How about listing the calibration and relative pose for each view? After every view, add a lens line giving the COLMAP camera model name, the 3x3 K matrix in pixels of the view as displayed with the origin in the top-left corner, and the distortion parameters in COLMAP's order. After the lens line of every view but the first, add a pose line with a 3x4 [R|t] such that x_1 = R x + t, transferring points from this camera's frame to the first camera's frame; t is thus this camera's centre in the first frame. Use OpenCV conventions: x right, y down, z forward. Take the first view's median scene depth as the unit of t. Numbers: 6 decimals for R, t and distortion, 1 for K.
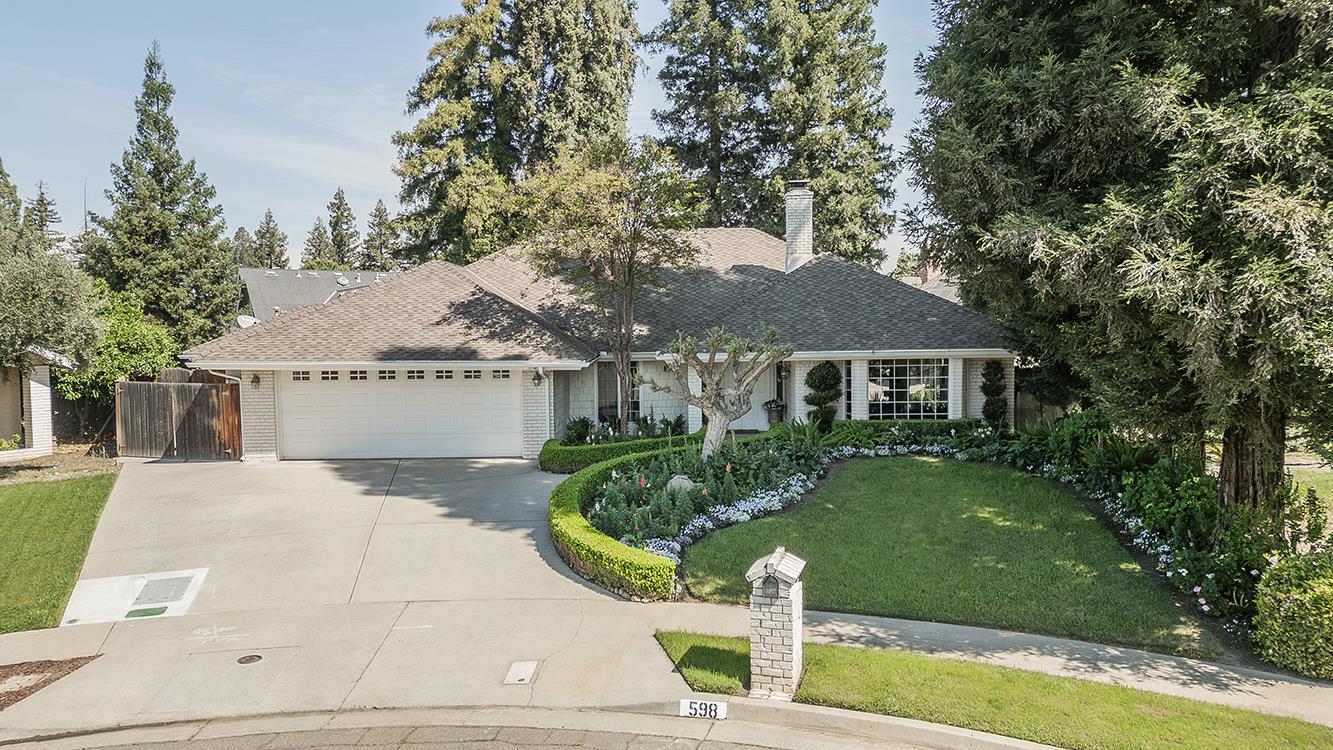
lens RADIAL K [[931.0, 0, 661.1], [0, 931.0, 378.0], [0, 0, 1]] dist [0.074872, -0.048942]
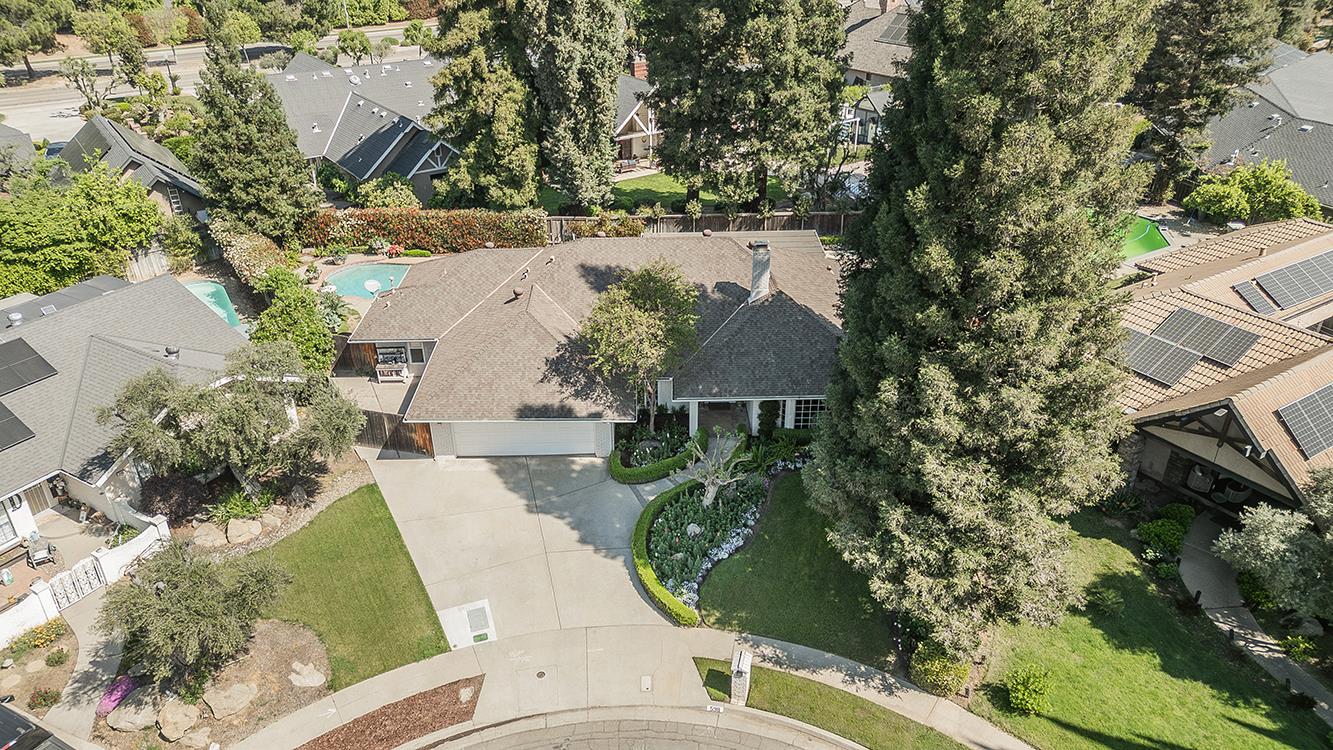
lens RADIAL K [[931.0, 0, 660.8], [0, 931.0, 378.4], [0, 0, 1]] dist [0.074872, -0.048942]
pose [[0.998804, -0.016716, 0.045940, -0.112188], [-0.004685, 0.902669, 0.430310, -0.853377], [-0.048662, -0.430010, 0.901512, -0.552444]]
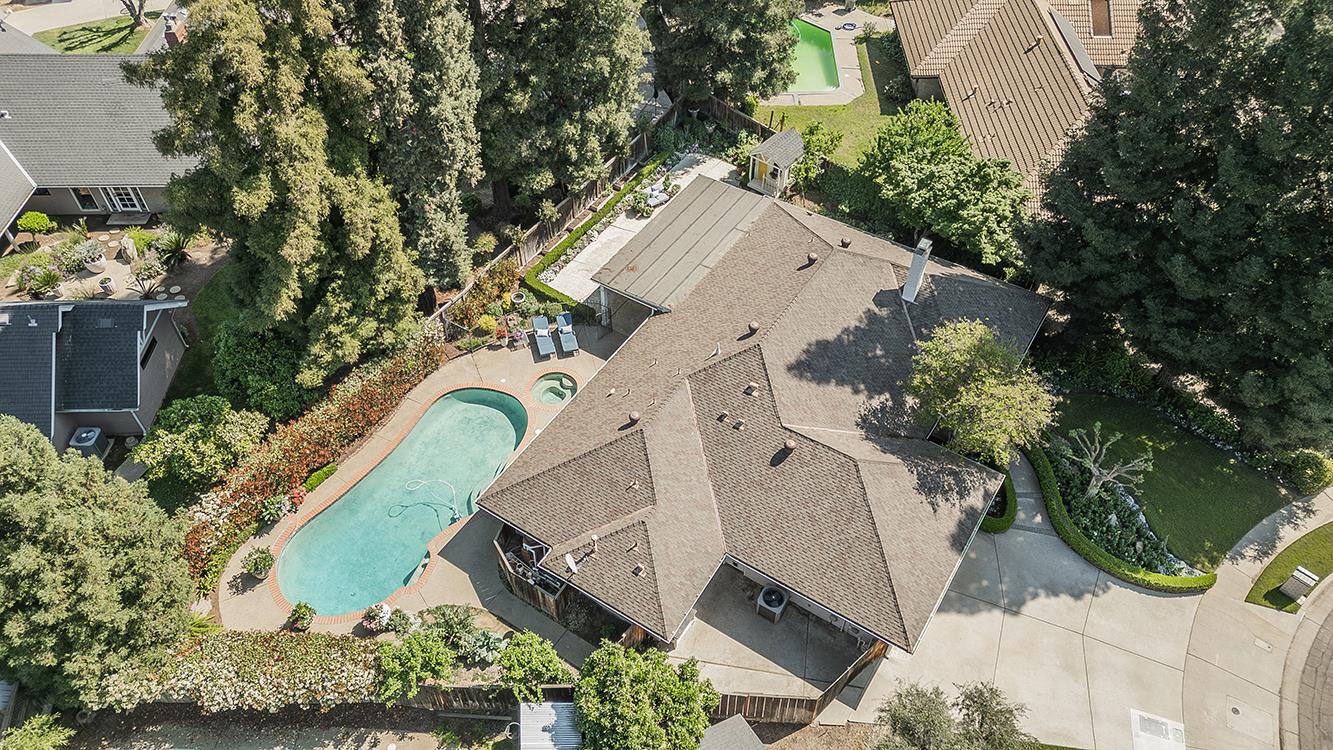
lens RADIAL K [[931.0, 0, 662.0], [0, 931.0, 365.3], [0, 0, 1]] dist [0.074872, -0.048942]
pose [[0.518061, -0.608514, 0.601102, -1.357135], [0.031768, 0.715964, 0.697414, -1.420948], [-0.854754, -0.342207, 0.390244, 0.943072]]
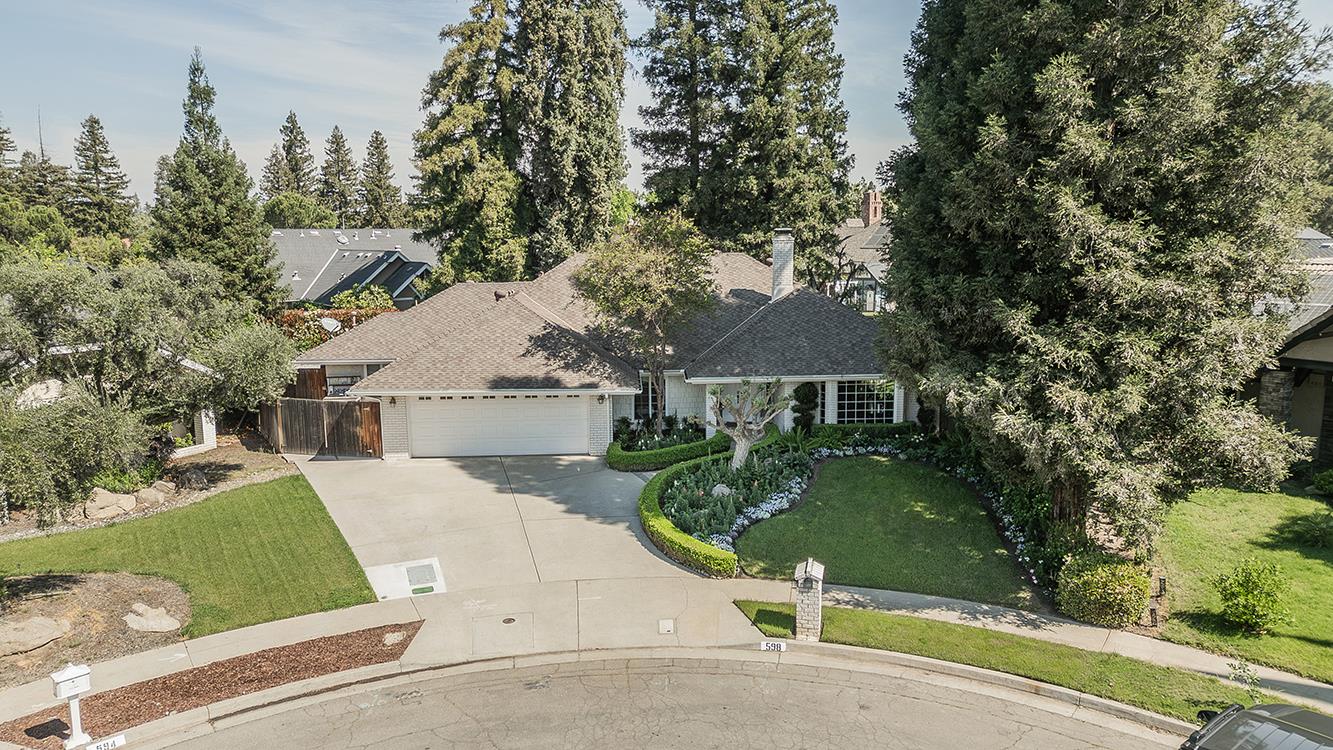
lens RADIAL K [[931.0, 0, 661.9], [0, 931.0, 376.5], [0, 0, 1]] dist [0.074872, -0.048942]
pose [[0.997725, -0.007135, 0.067042, -0.142698], [0.000233, 0.994744, 0.102394, -0.182330], [-0.067420, -0.102146, 0.992482, -0.385381]]
